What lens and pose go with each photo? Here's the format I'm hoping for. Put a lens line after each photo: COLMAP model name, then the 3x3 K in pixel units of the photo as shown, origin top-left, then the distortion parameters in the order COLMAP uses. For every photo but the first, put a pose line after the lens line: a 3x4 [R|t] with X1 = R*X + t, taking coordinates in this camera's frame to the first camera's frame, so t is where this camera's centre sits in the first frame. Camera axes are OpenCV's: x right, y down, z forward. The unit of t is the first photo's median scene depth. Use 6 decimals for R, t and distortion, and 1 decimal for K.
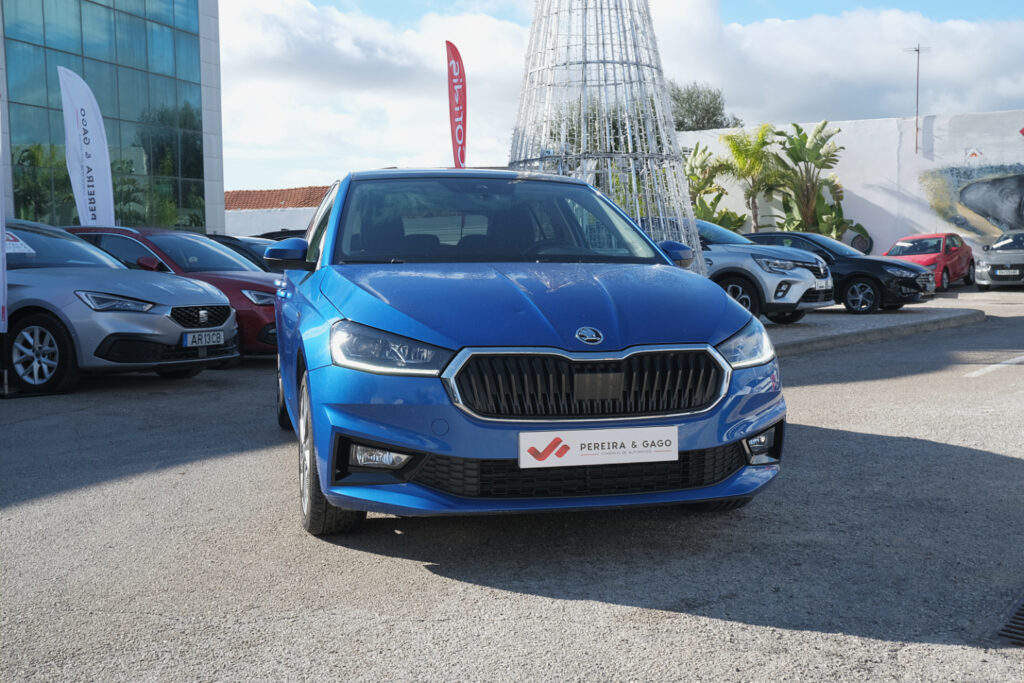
lens RADIAL K [[1091.1, 0, 509.0], [0, 1091.1, 342.7], [0, 0, 1]] dist [-0.008825, 0.000000]
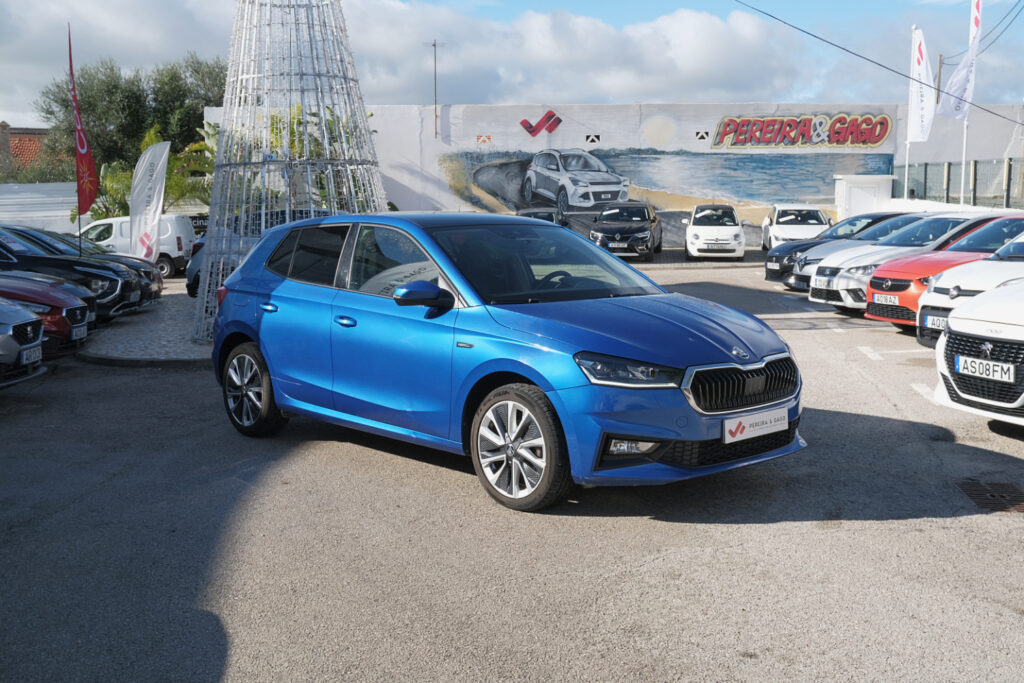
lens RADIAL K [[1091.1, 0, 520.5], [0, 1091.1, 339.1], [0, 0, 1]] dist [-0.008825, 0.000000]
pose [[0.872585, -0.055815, 0.485264, -0.107276], [0.040968, 0.998312, 0.041158, -0.011584], [-0.486742, -0.016033, 0.873399, -0.020346]]
